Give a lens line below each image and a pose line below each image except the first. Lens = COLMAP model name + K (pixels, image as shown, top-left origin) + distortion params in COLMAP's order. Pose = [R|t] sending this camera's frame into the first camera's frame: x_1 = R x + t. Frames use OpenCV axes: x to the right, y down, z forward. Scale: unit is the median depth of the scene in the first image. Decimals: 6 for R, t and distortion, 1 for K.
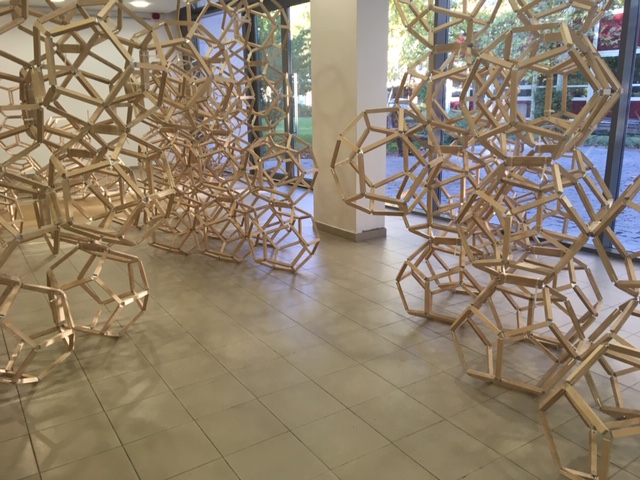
lens RADIAL K [[544.2, 0, 320.0], [0, 544.2, 240.0], [0, 0, 1]] dist [0.089781, -0.129147]
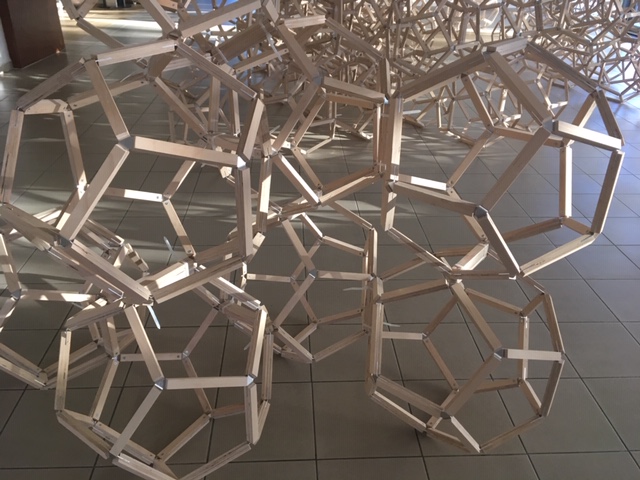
lens RADIAL K [[544.2, 0, 320.0], [0, 544.2, 240.0], [0, 0, 1]] dist [0.089781, -0.129147]
pose [[0.859559, 0.278336, -0.428587, -0.159122], [-0.166918, 0.945579, 0.279318, 0.122137], [0.483007, -0.168552, 0.859241, -0.358840]]
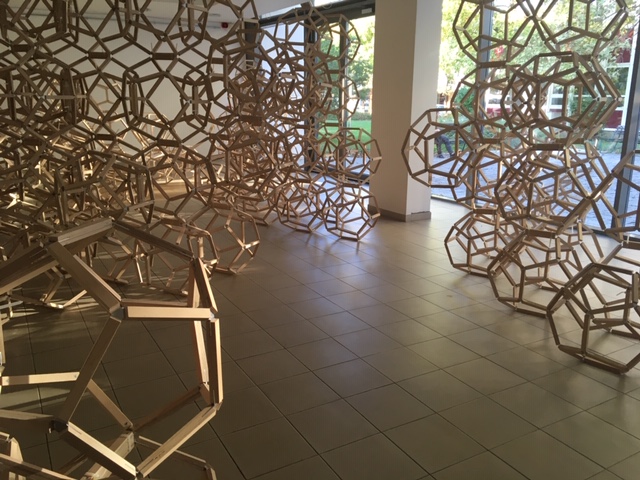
lens RADIAL K [[544.2, 0, 320.0], [0, 544.2, 240.0], [0, 0, 1]] dist [0.089781, -0.129147]
pose [[0.998049, 0.033145, -0.052913, -0.085346], [-0.033627, 0.999400, -0.008243, 0.089241], [0.052608, 0.010006, 0.998565, -0.306414]]
